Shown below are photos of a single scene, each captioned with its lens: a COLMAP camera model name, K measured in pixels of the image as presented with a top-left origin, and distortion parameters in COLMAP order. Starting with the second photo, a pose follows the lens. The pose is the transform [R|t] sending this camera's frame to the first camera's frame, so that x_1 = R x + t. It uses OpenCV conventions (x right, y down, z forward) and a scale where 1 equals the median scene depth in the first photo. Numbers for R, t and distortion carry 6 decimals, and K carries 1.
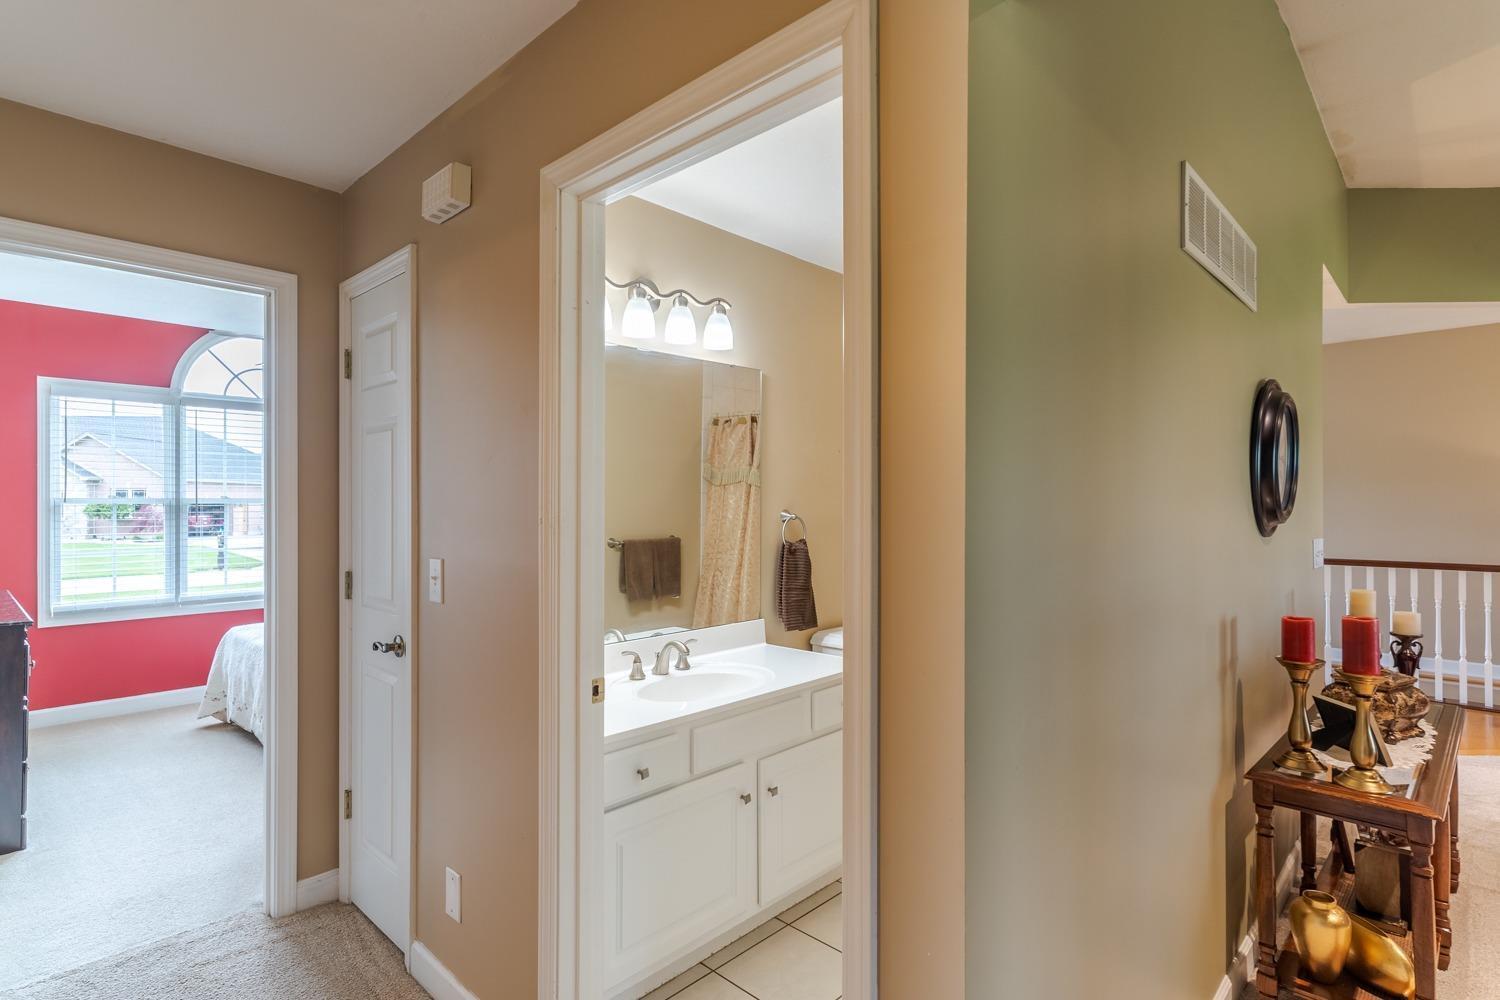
lens RADIAL K [[731.7, 0, 750.0], [0, 731.7, 500.0], [0, 0, 1]] dist [-0.062651, -0.000014]
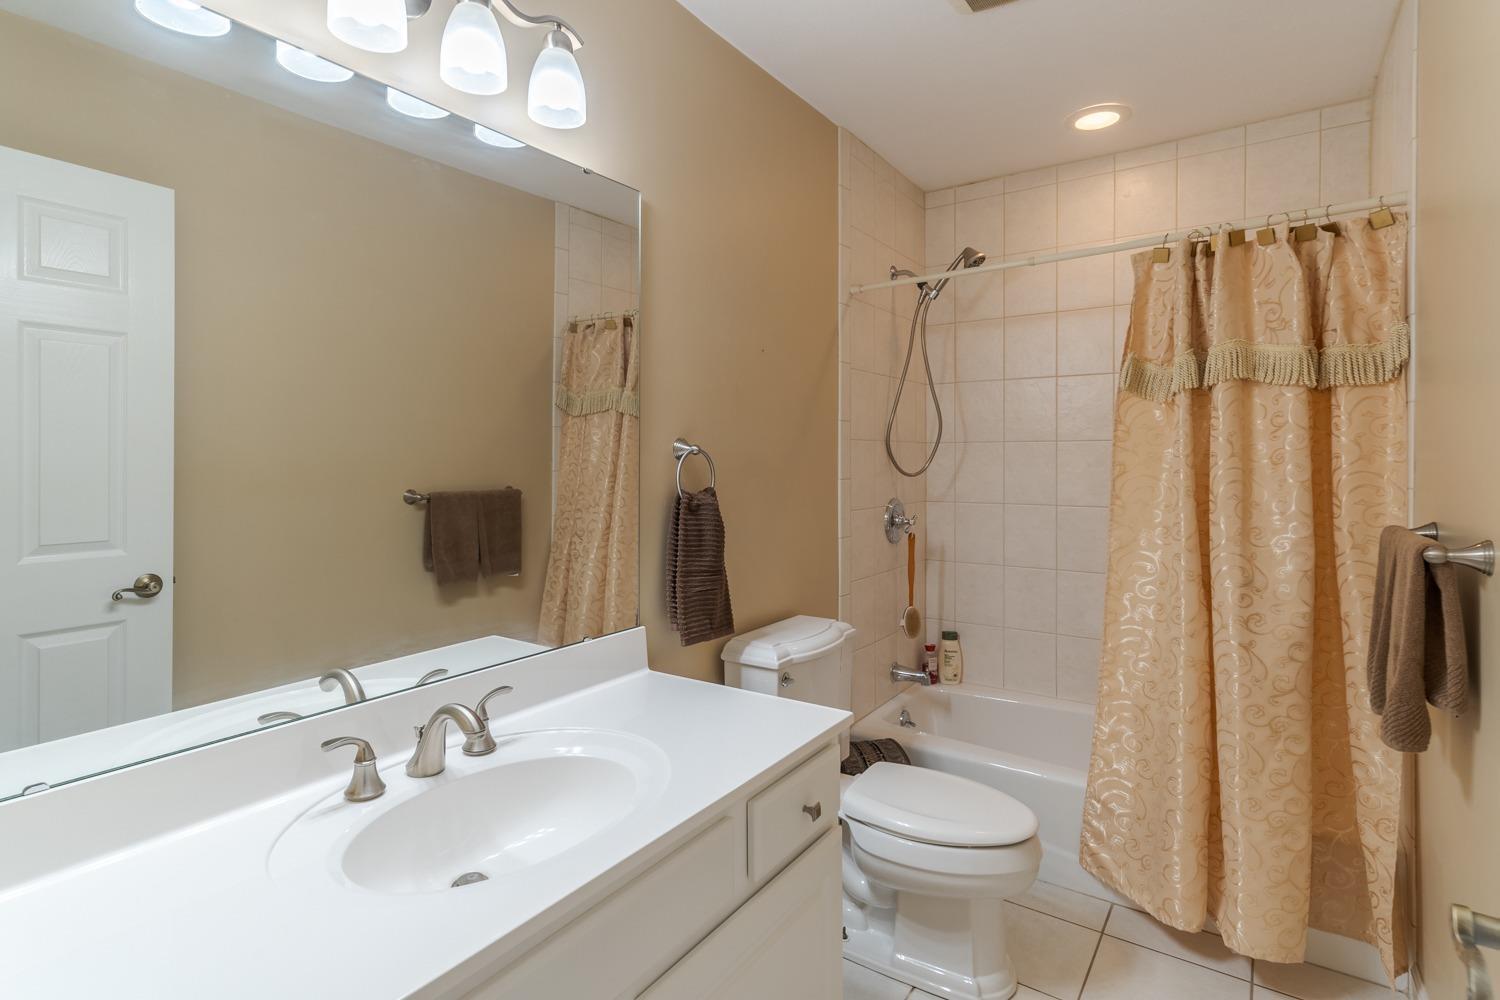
lens RADIAL K [[742.7, 0, 724.1], [0, 742.7, 475.0], [0, 0, 1]] dist [0.000474, -0.000008]
pose [[0.991024, -0.001776, 0.133674, 0.001942], [-0.001919, 0.999620, 0.027507, 0.019072], [-0.133672, -0.027517, 0.990644, 0.286915]]
